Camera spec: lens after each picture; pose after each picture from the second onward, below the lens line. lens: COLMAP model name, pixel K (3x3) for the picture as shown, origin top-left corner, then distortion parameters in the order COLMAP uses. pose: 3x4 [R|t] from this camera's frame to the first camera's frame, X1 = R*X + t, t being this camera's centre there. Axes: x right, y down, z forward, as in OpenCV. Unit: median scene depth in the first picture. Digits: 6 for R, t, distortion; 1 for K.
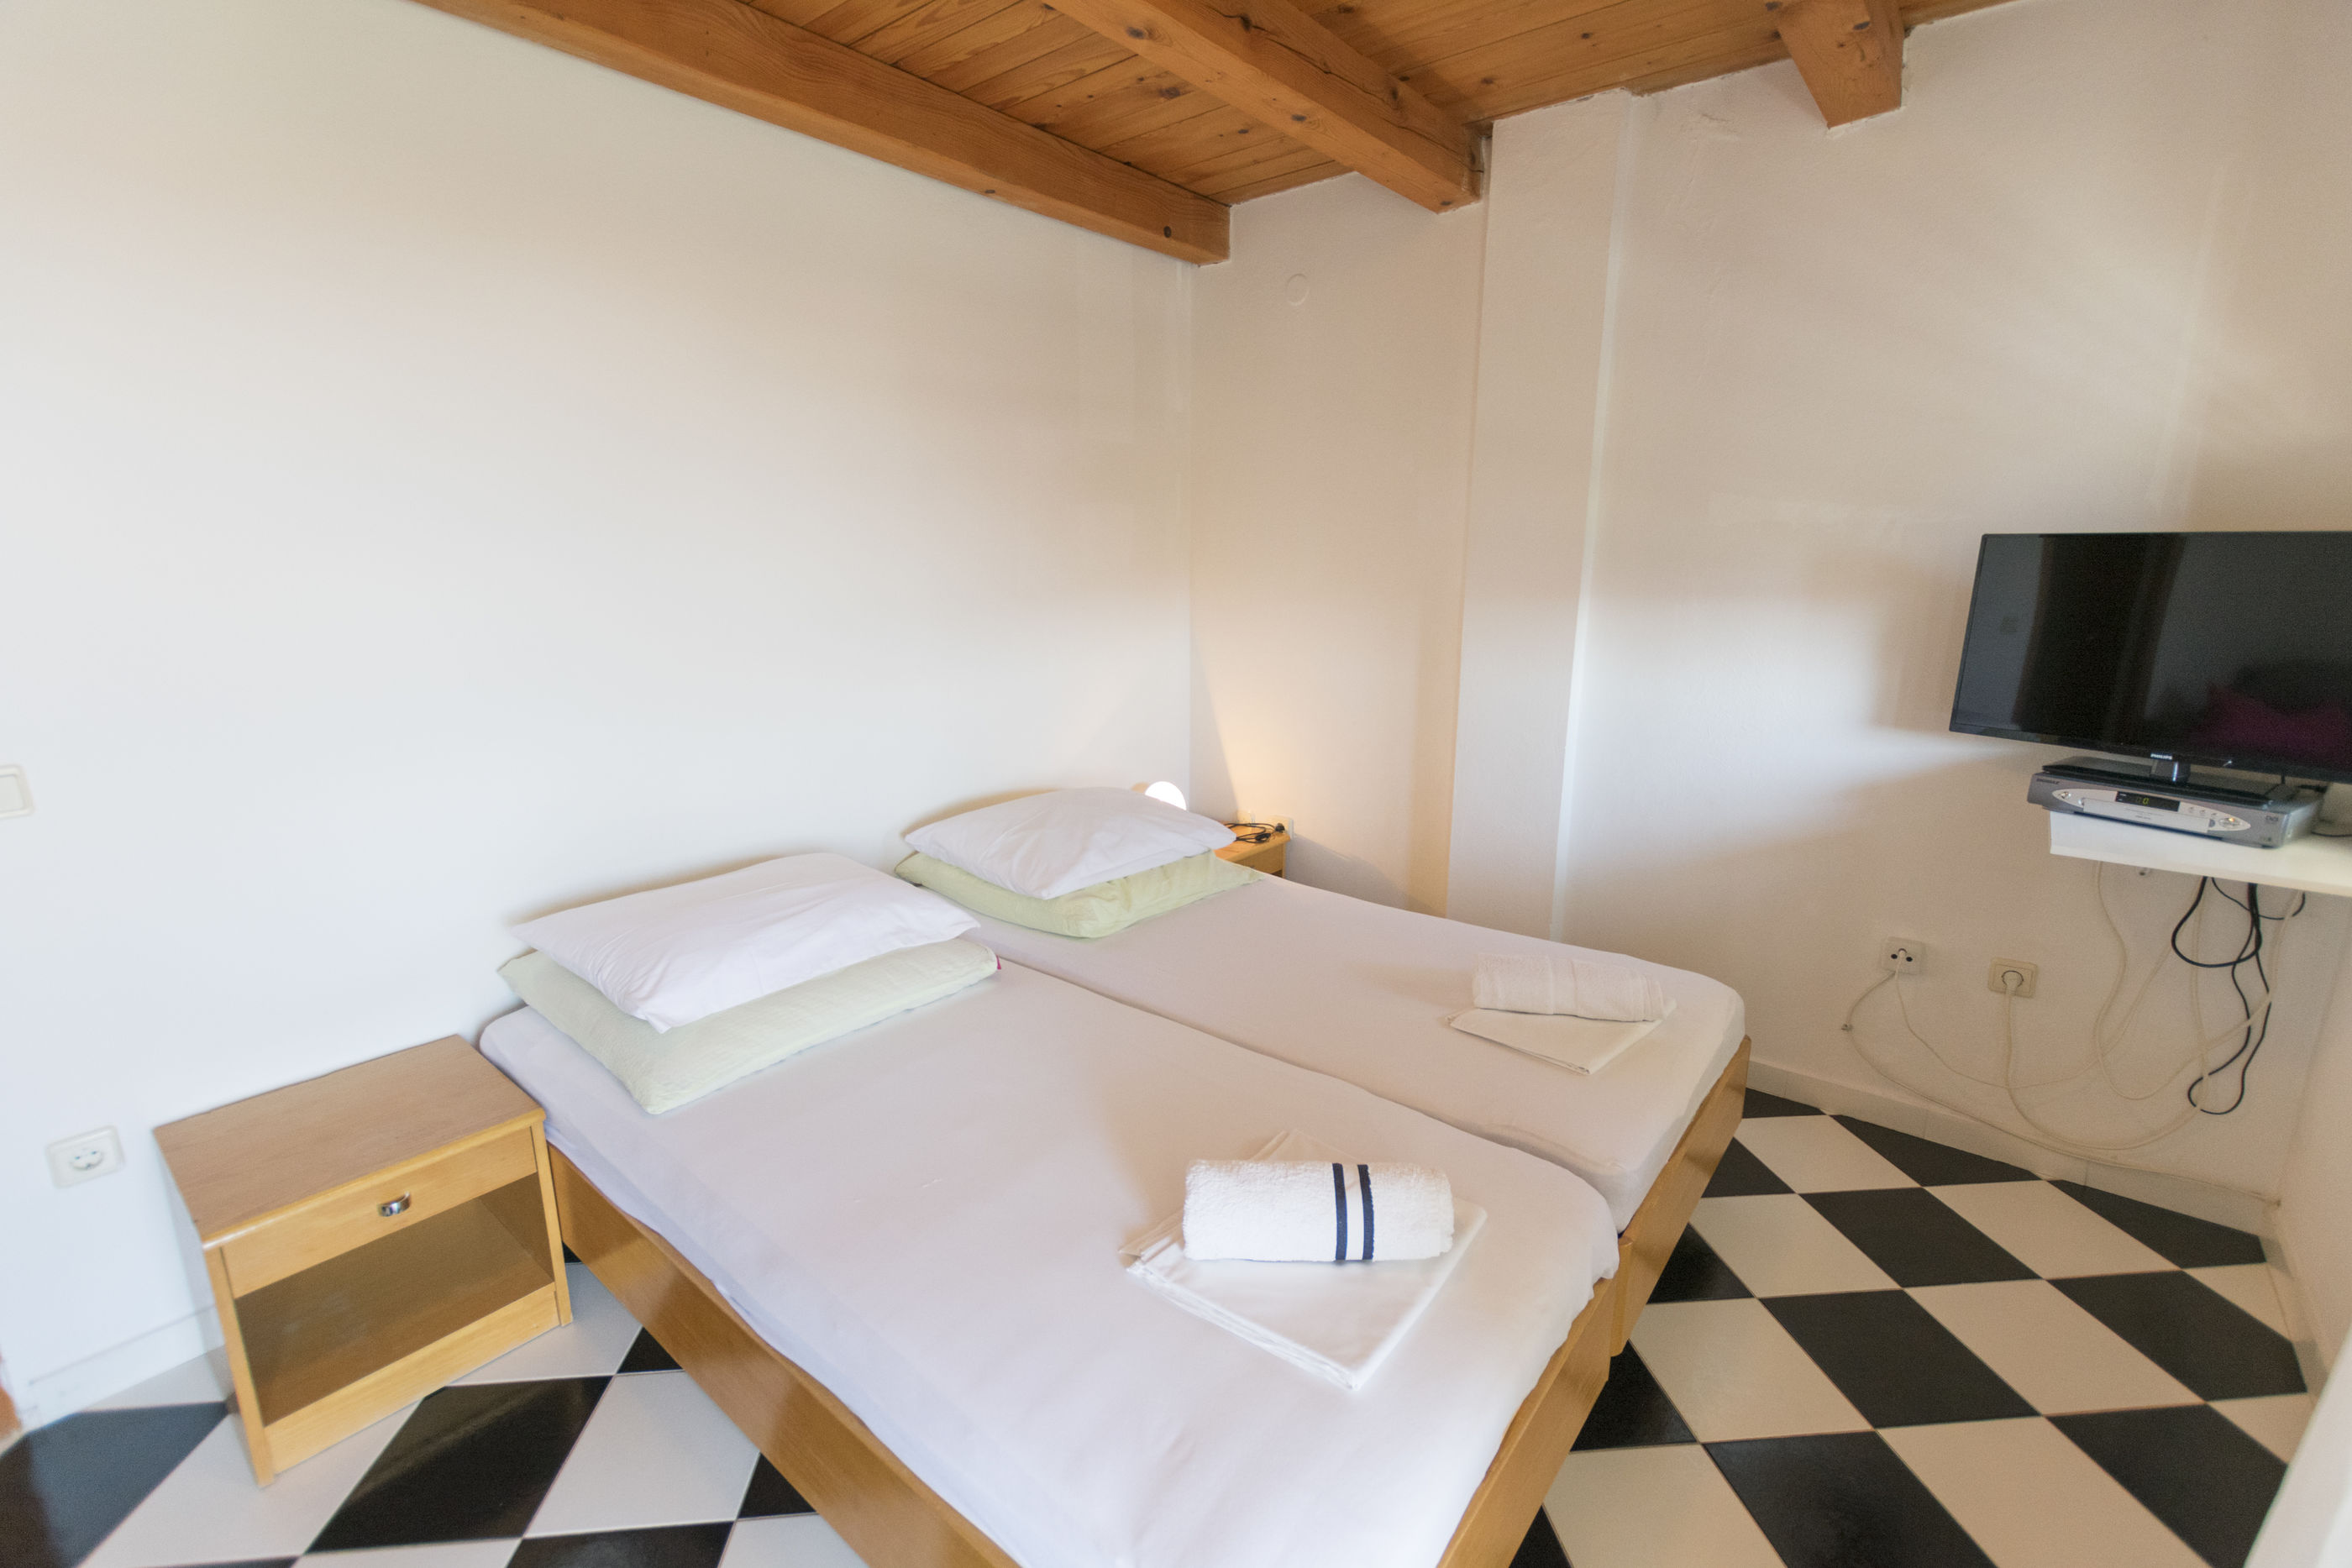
lens RADIAL K [[1005.6, 0, 1181.7], [0, 1005.6, 779.8], [0, 0, 1]] dist [0.000859, -0.000269]
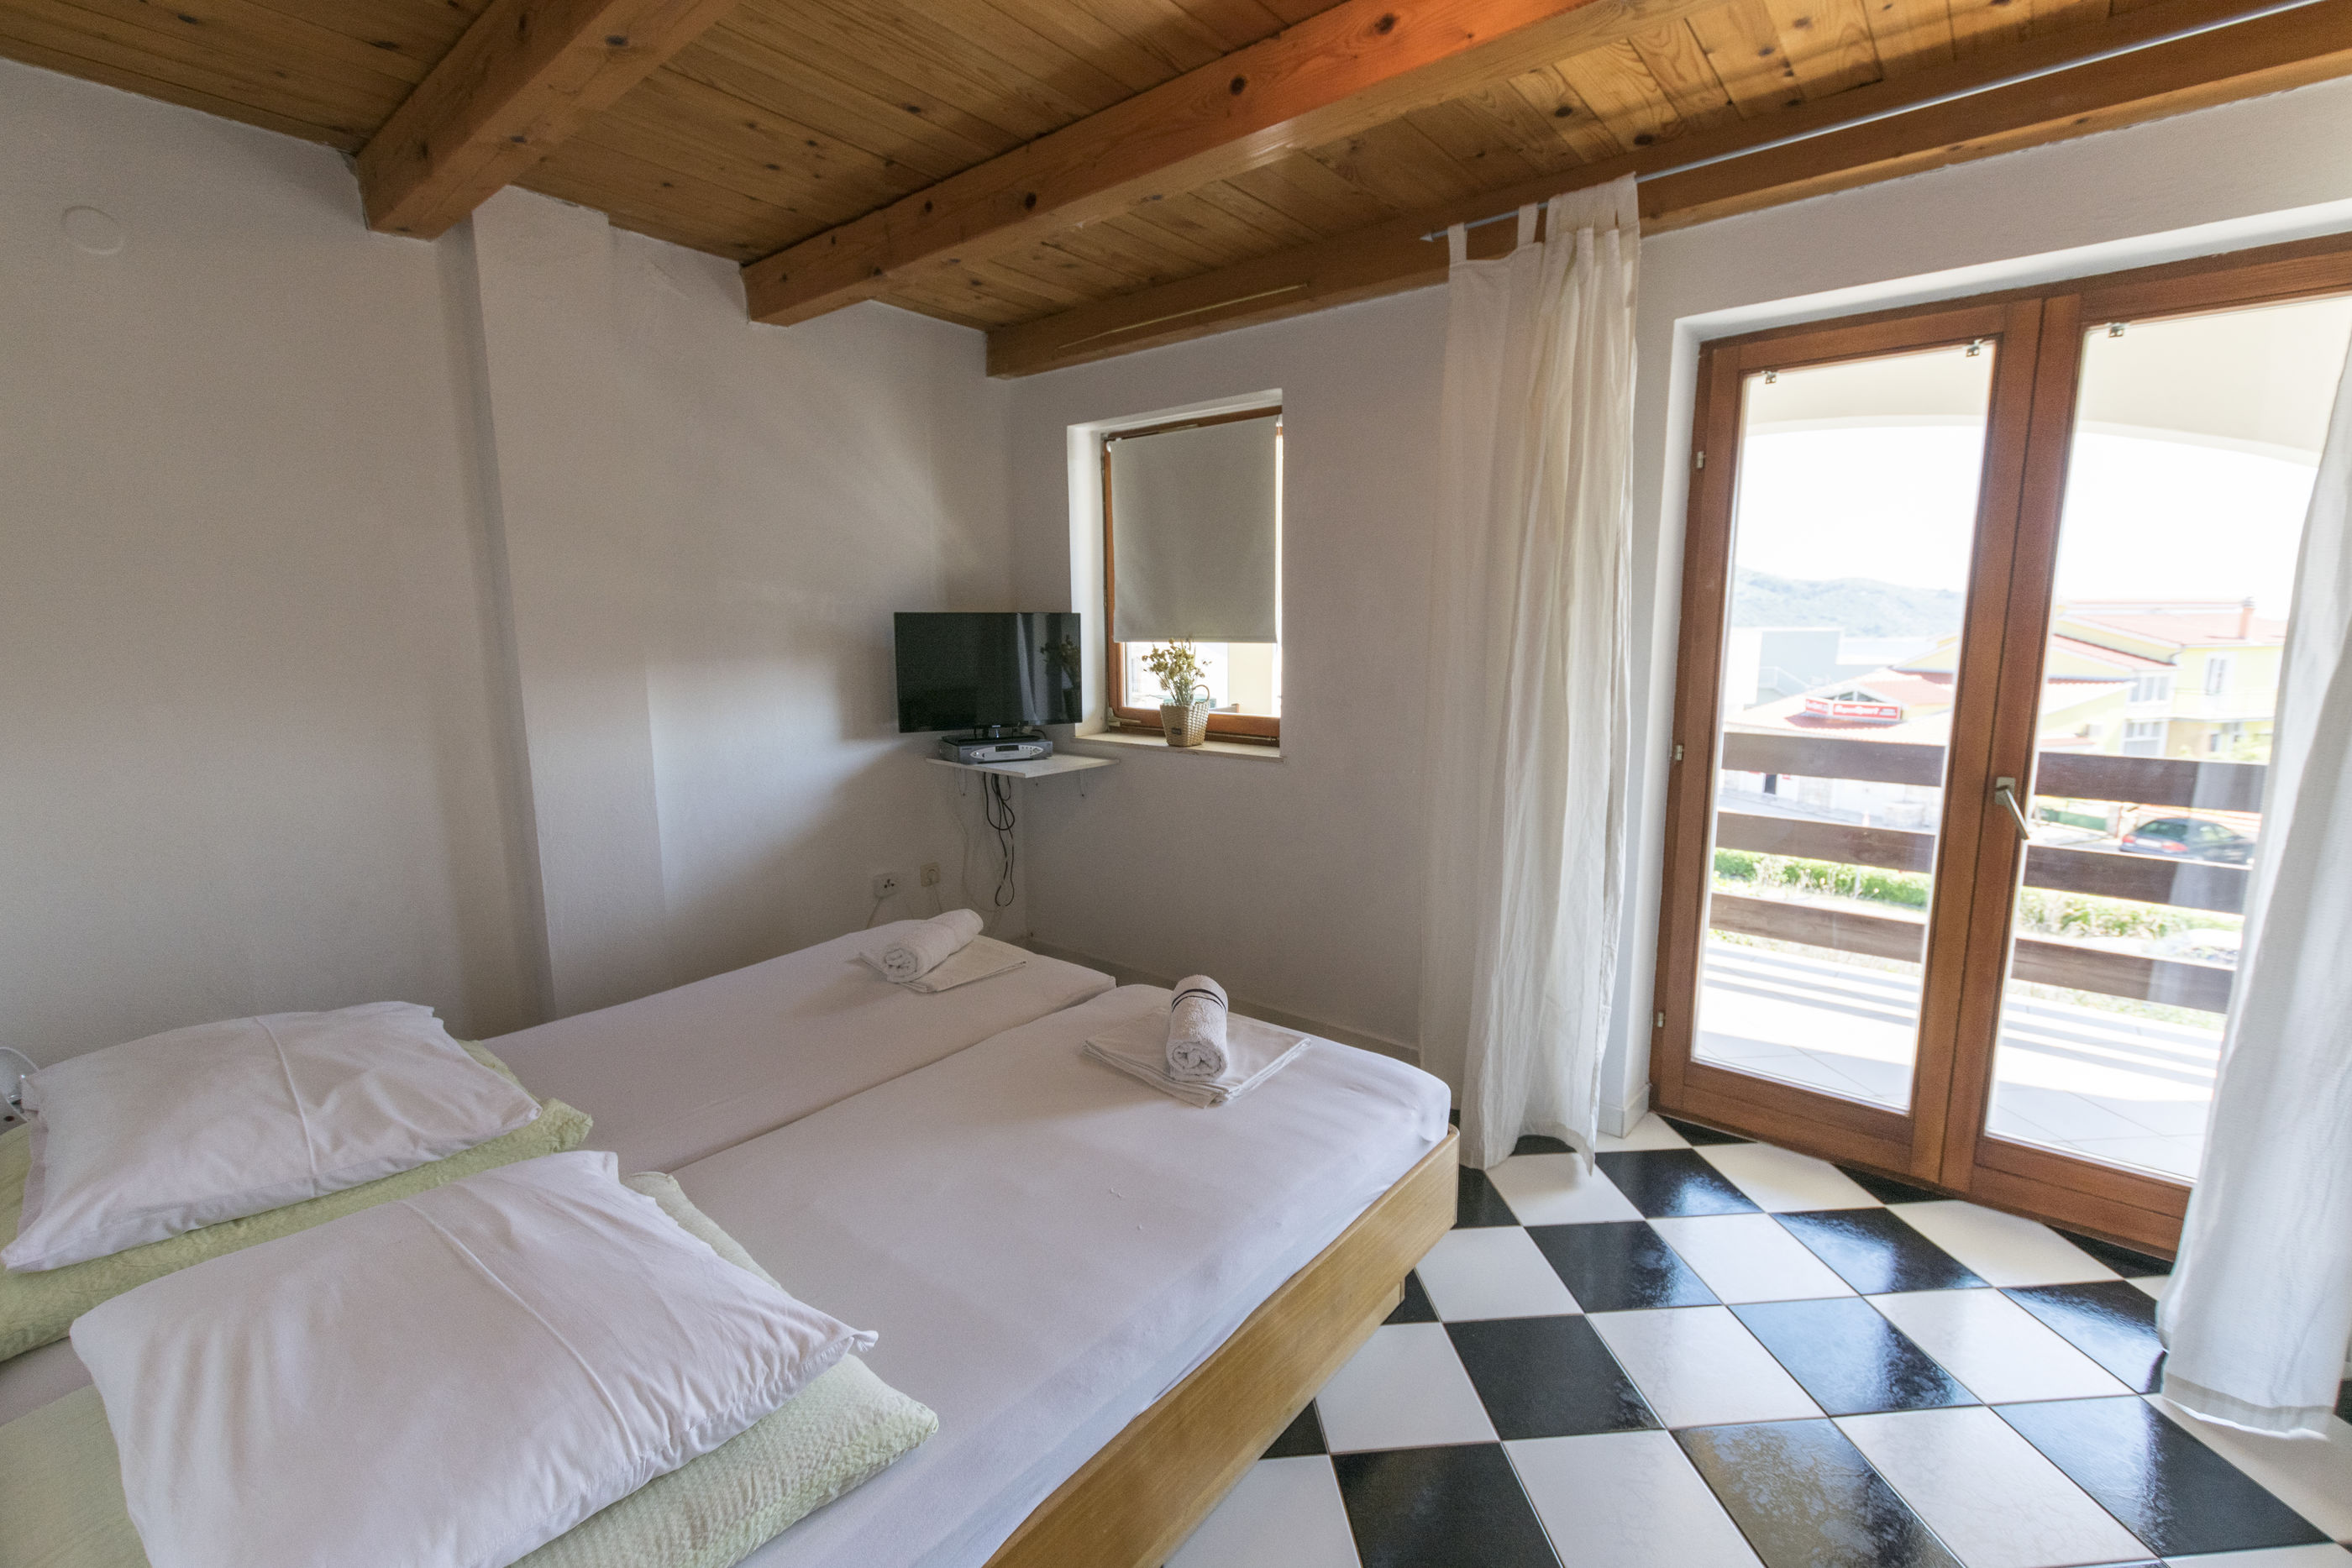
lens RADIAL K [[1005.6, 0, 1181.7], [0, 1005.6, 779.8], [0, 0, 1]] dist [0.000859, -0.000269]
pose [[-0.002136, -0.157618, 0.987498, -0.798272], [0.224539, 0.962209, 0.154067, -0.117342], [-0.974463, 0.222061, 0.033336, 0.500645]]
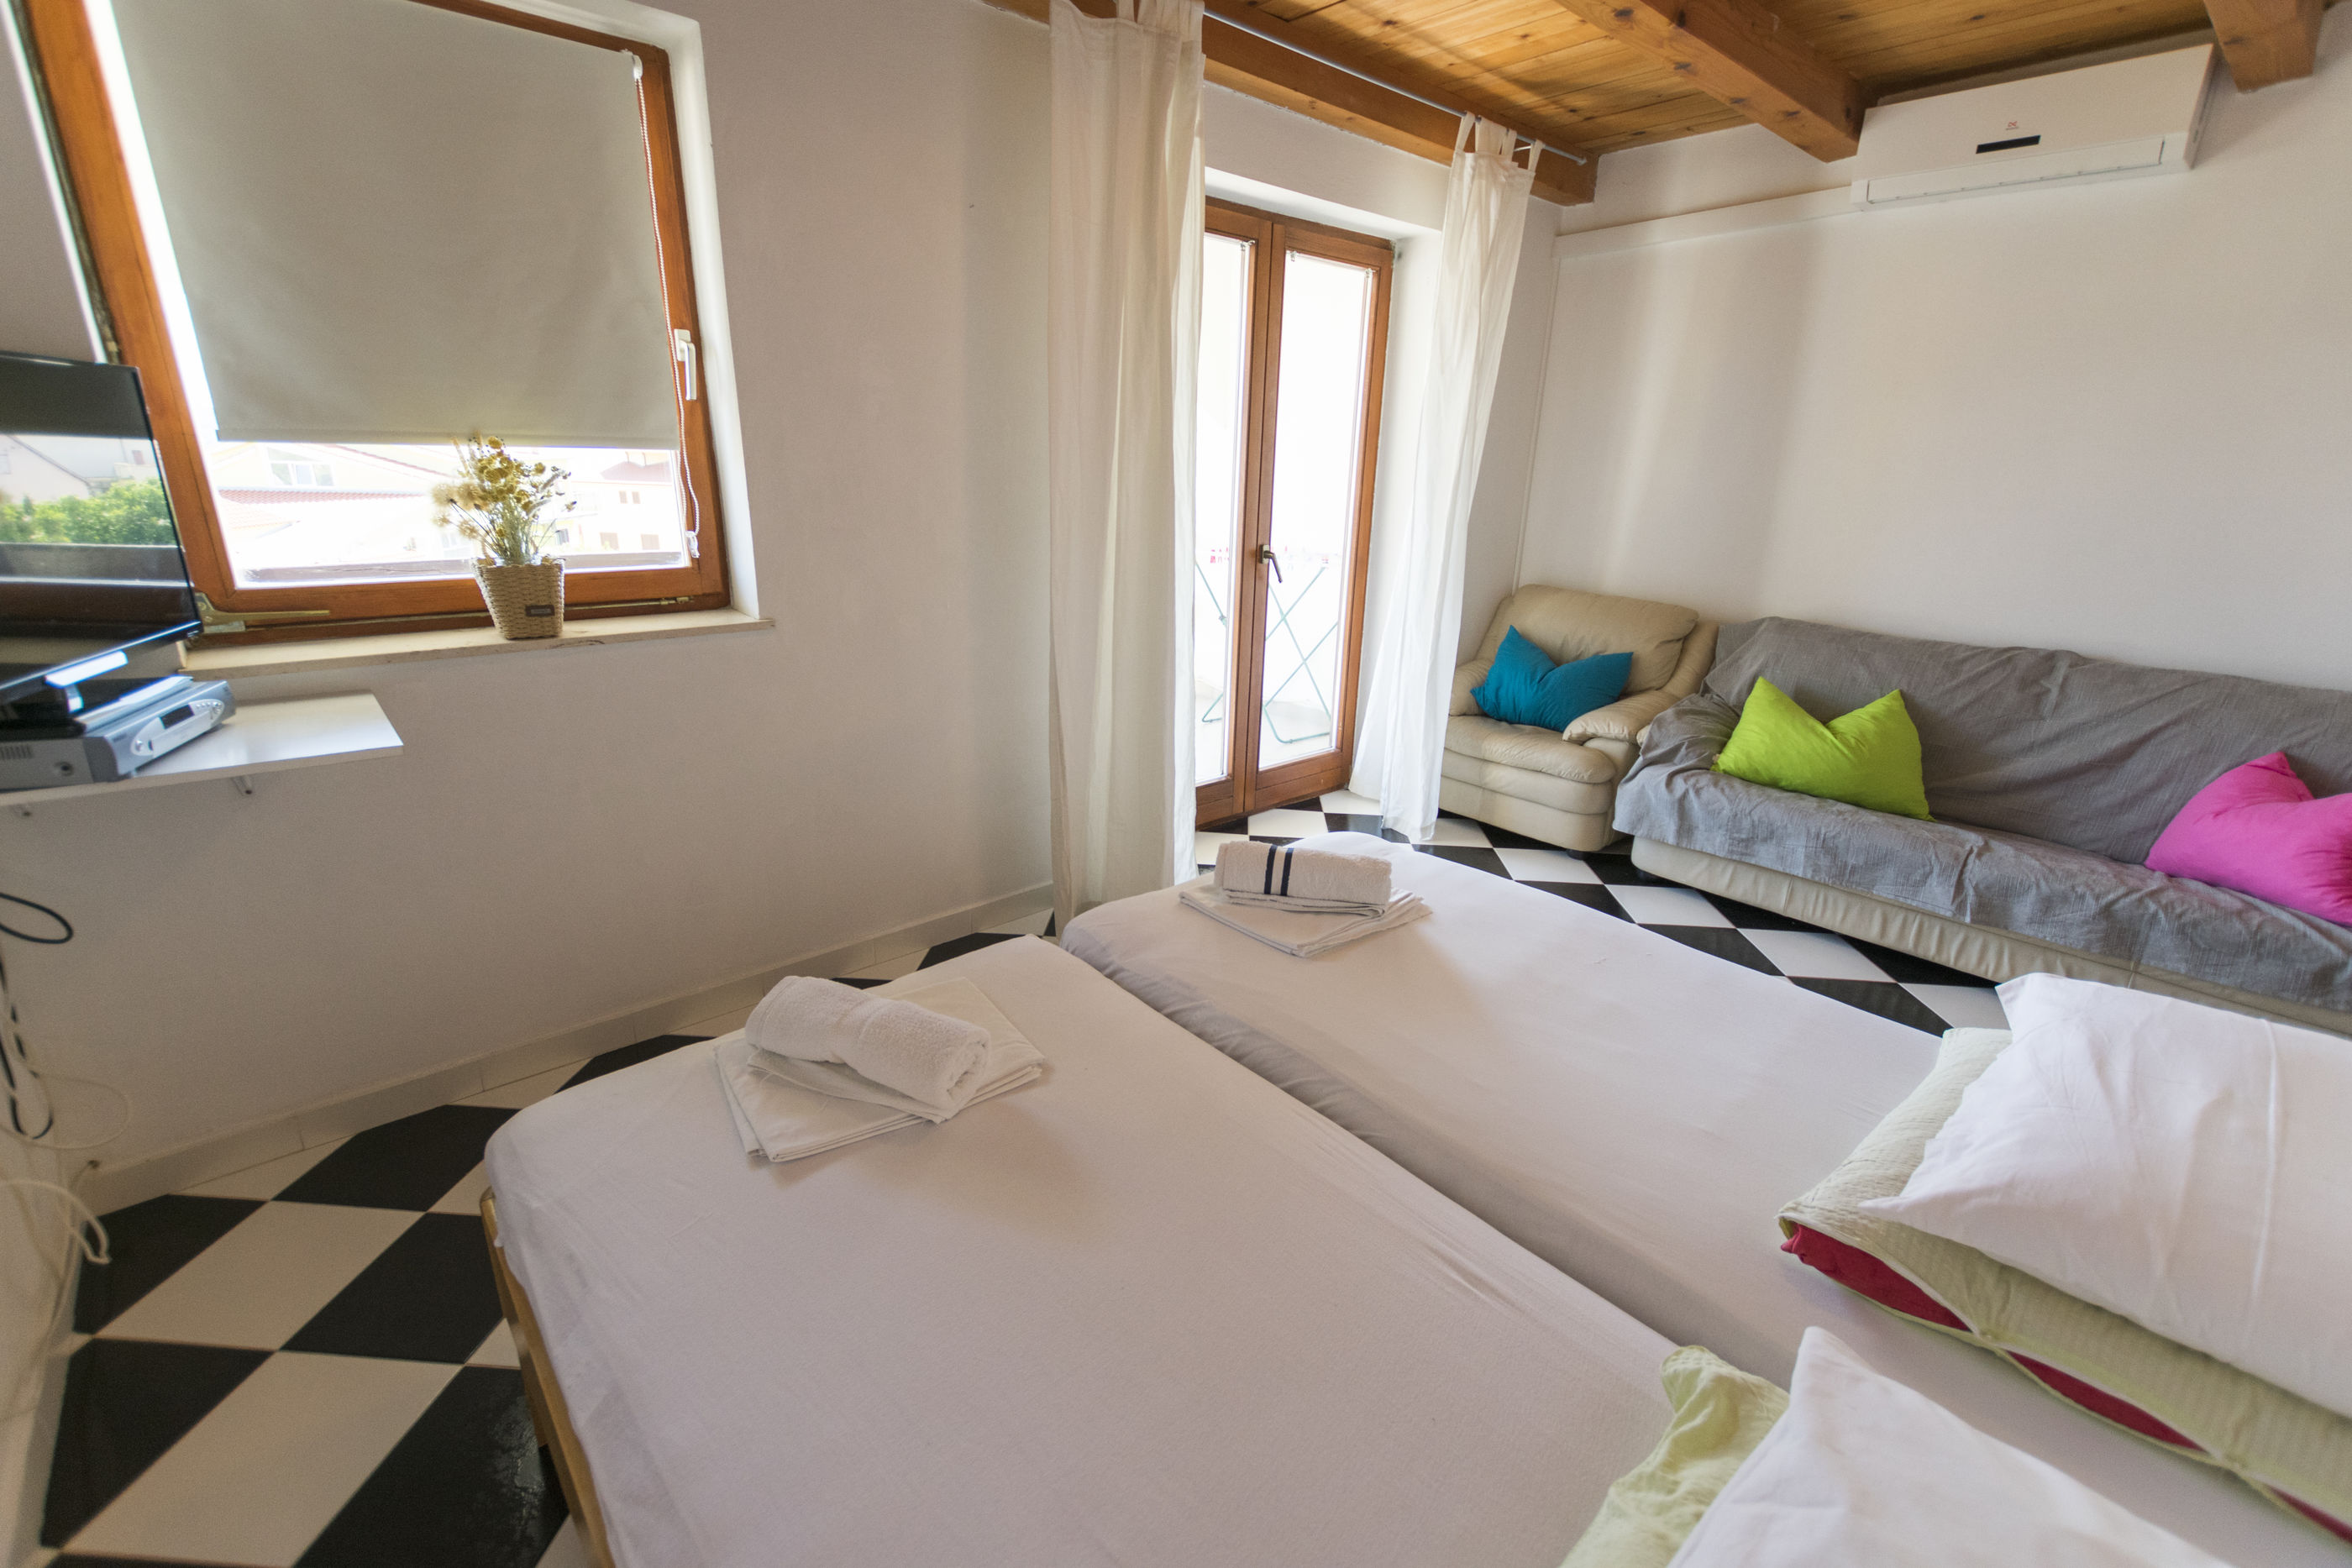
lens RADIAL K [[1005.6, 0, 1181.7], [0, 1005.6, 779.8], [0, 0, 1]] dist [0.000859, -0.000269]
pose [[-0.989694, -0.069340, 0.125294, 0.120995], [0.003692, 0.862303, 0.506379, -0.269877], [-0.143154, 0.501623, -0.853160, 1.315081]]
